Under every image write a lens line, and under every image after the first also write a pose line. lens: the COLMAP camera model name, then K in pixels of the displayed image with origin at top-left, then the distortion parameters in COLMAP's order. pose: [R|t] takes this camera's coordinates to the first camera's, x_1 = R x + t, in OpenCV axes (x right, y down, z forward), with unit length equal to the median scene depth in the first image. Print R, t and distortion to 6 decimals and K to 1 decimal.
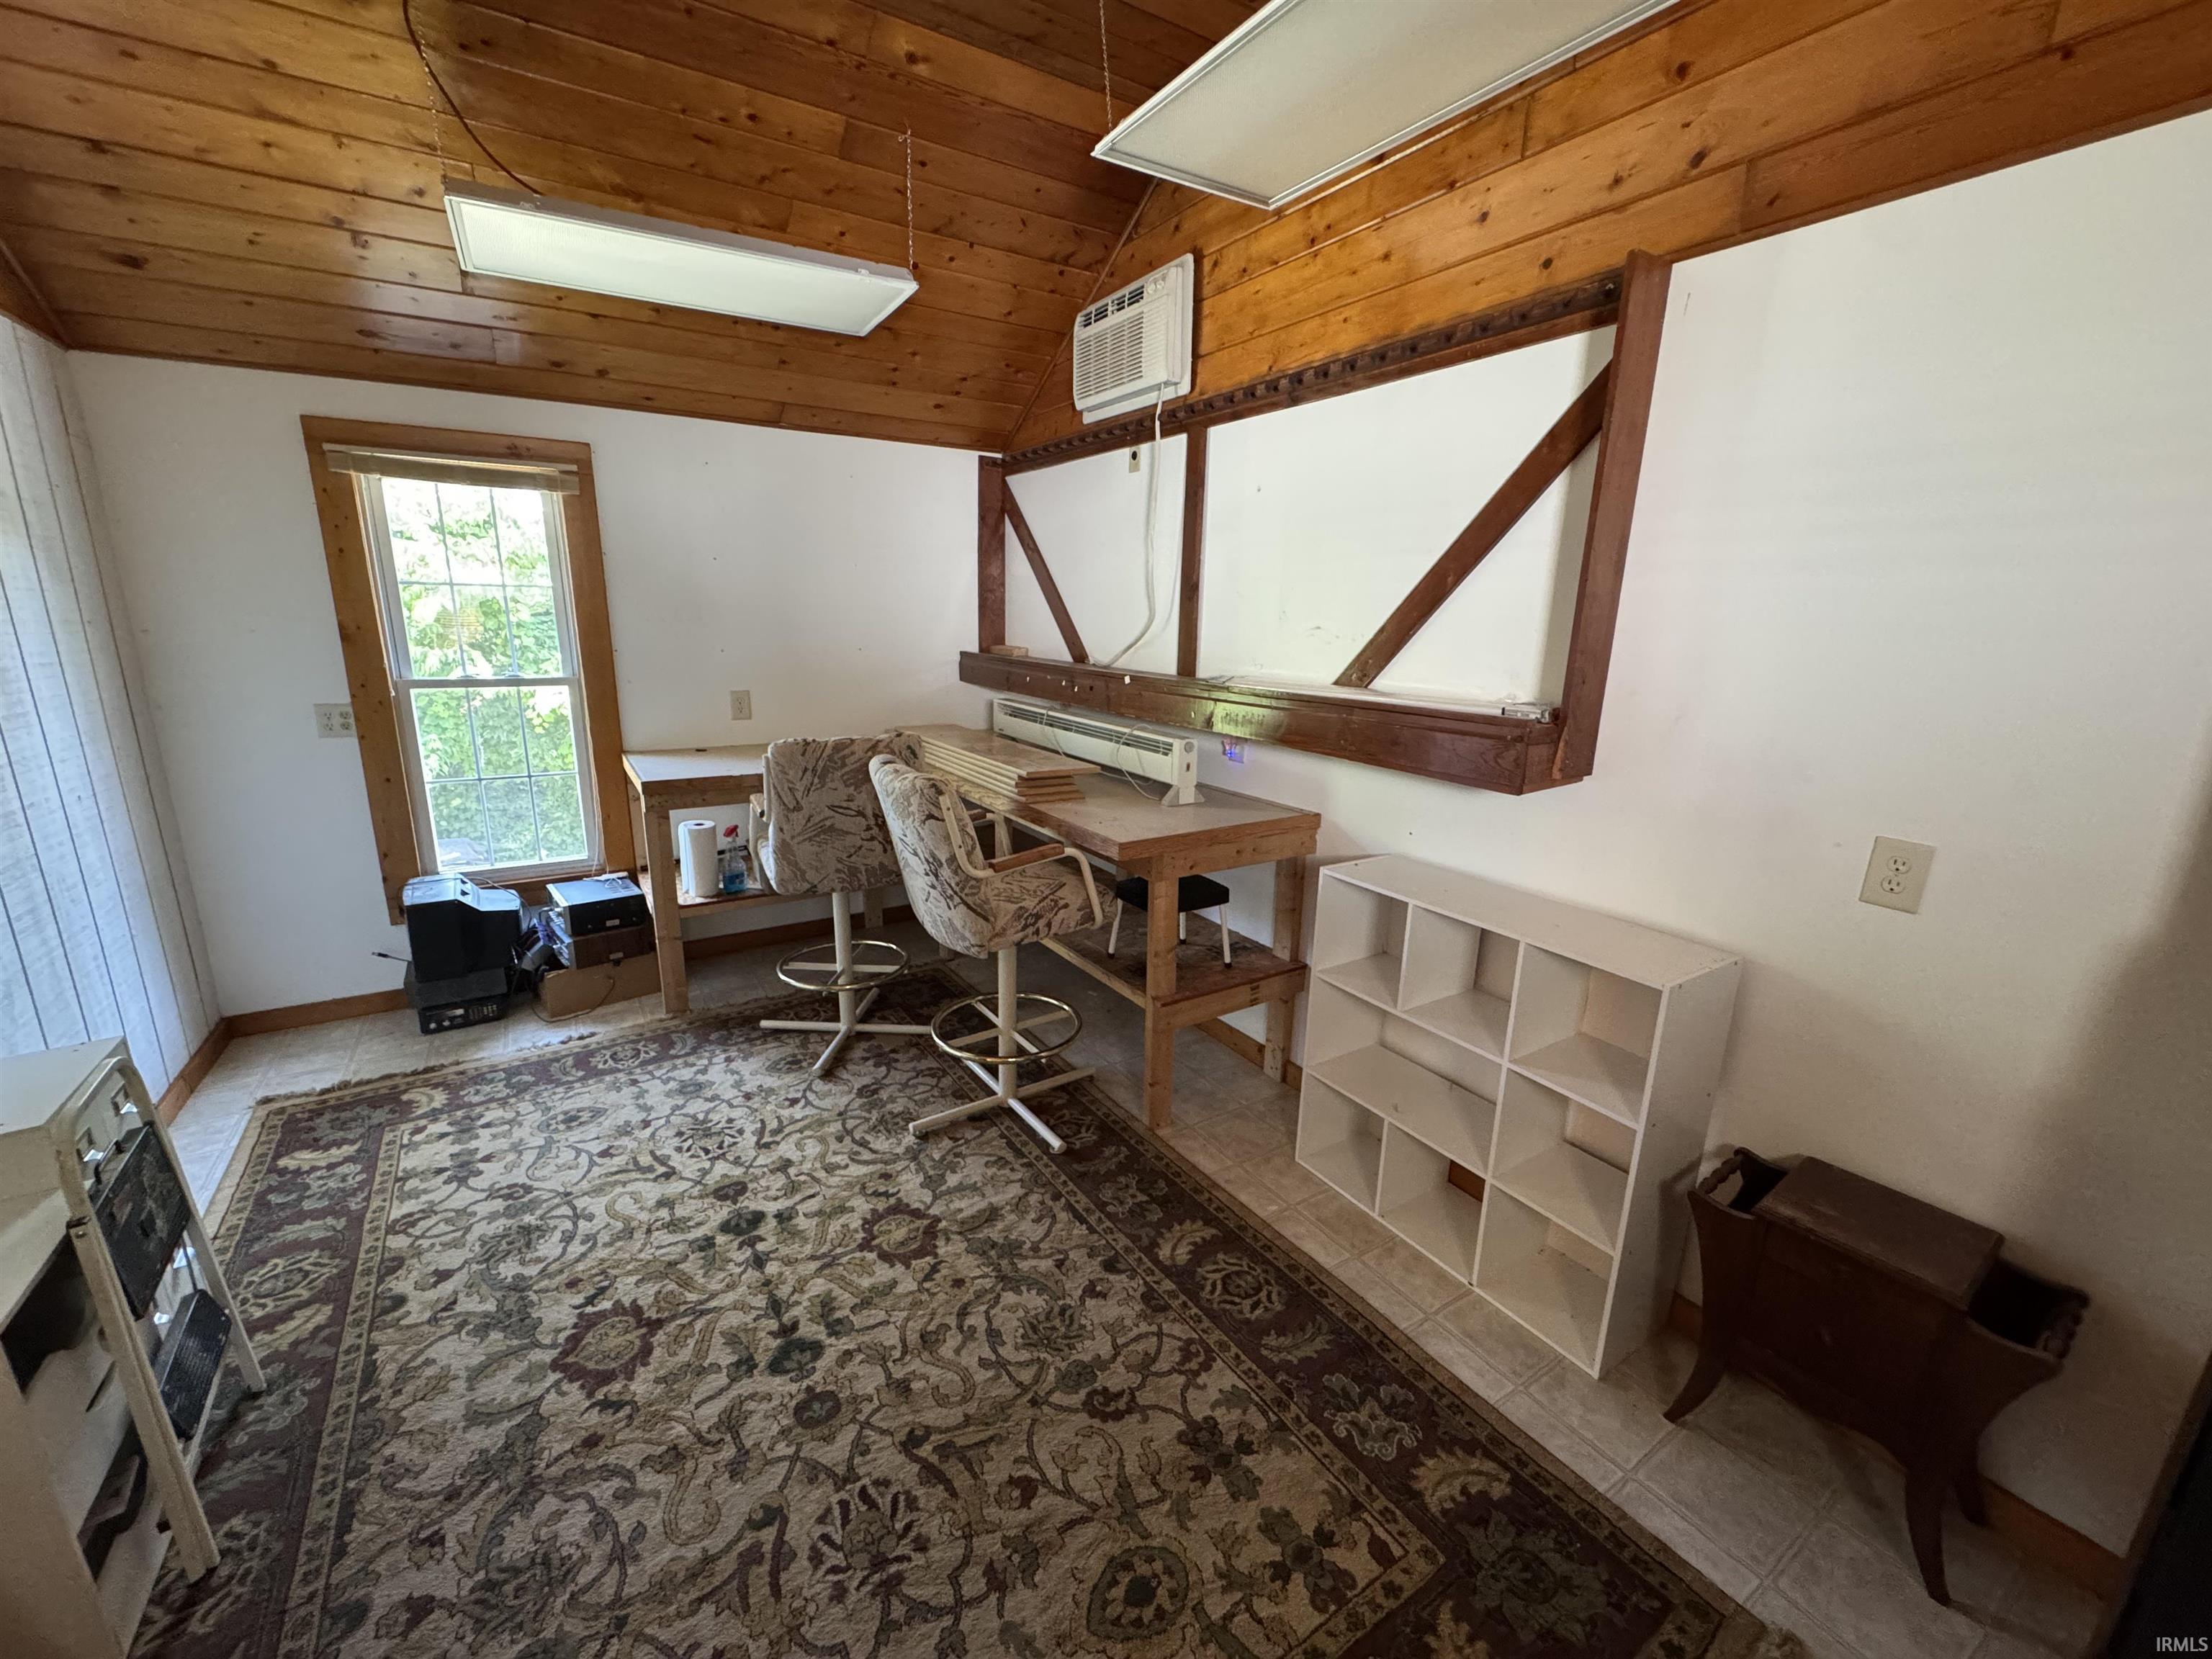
lens RADIAL K [[882.8, 0, 1104.6], [0, 882.8, 830.0], [0, 0, 1]] dist [0.000526, 0.000125]
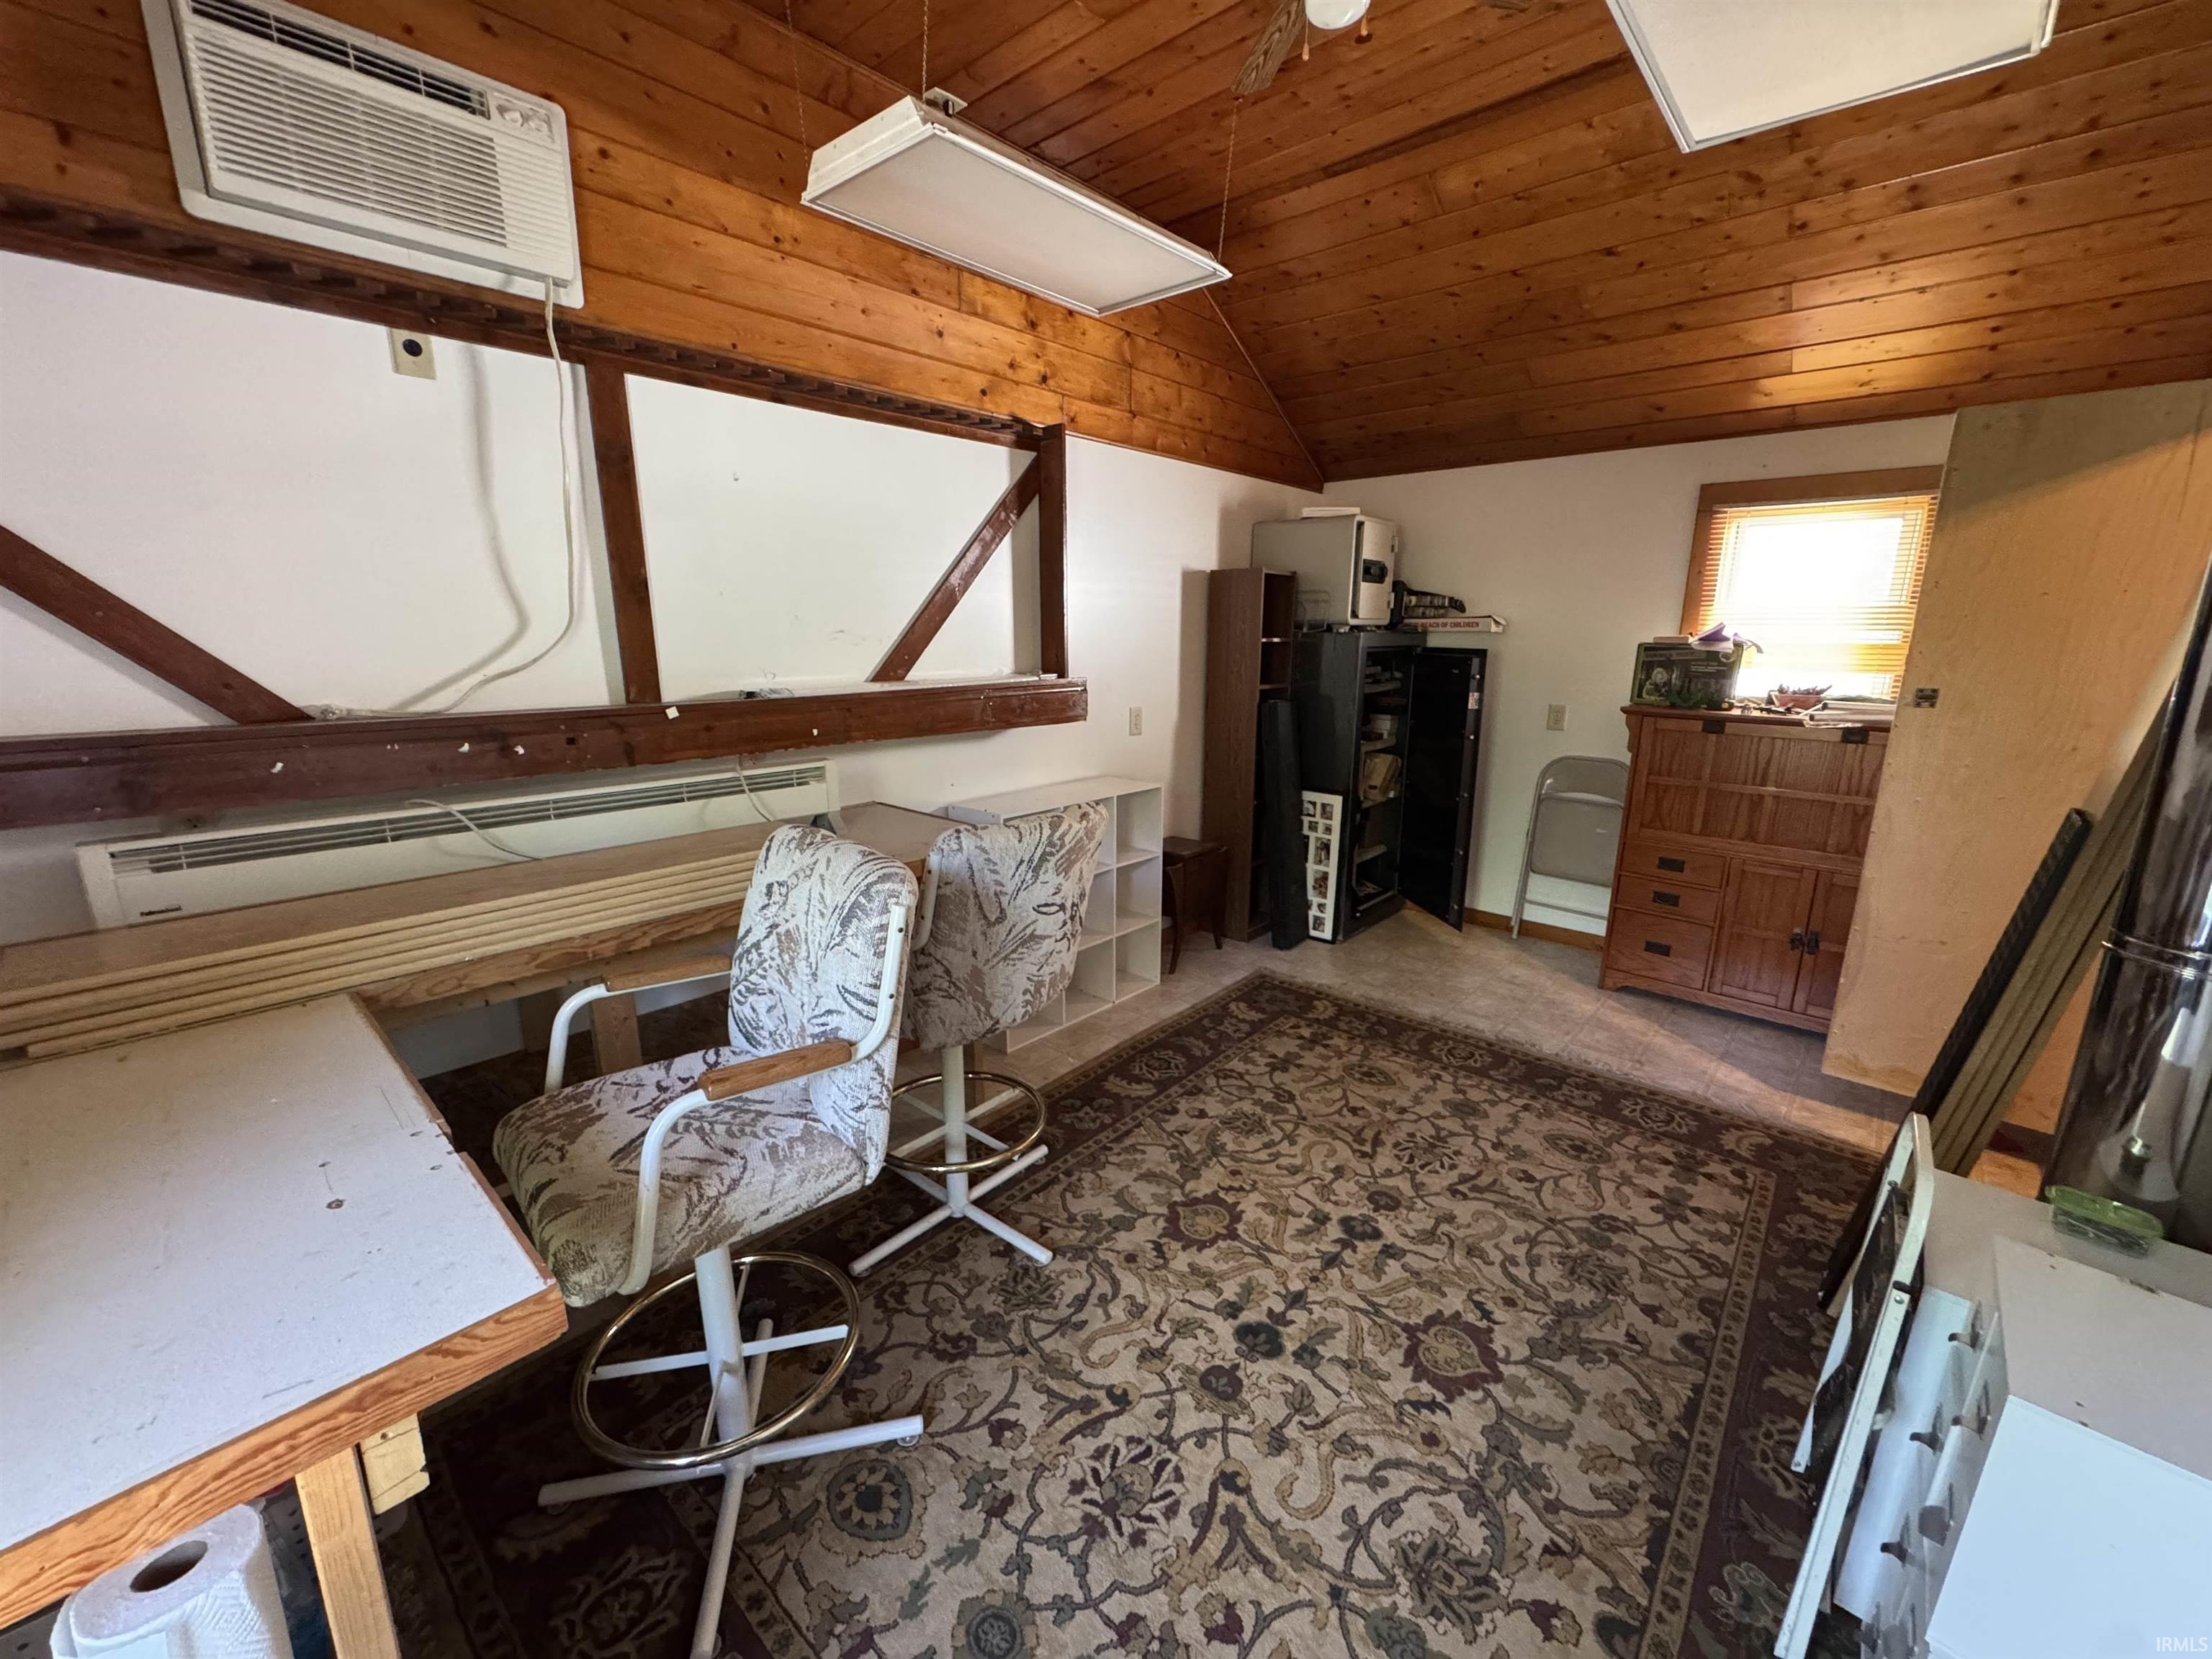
lens RADIAL K [[882.8, 0, 1109.7], [0, 882.8, 831.8], [0, 0, 1]] dist [0.000526, 0.000125]
pose [[-0.265351, -0.234144, 0.935289, -1.117921], [0.227100, 0.927591, 0.296648, -0.312983], [-0.937024, 0.291120, -0.192963, 1.229416]]
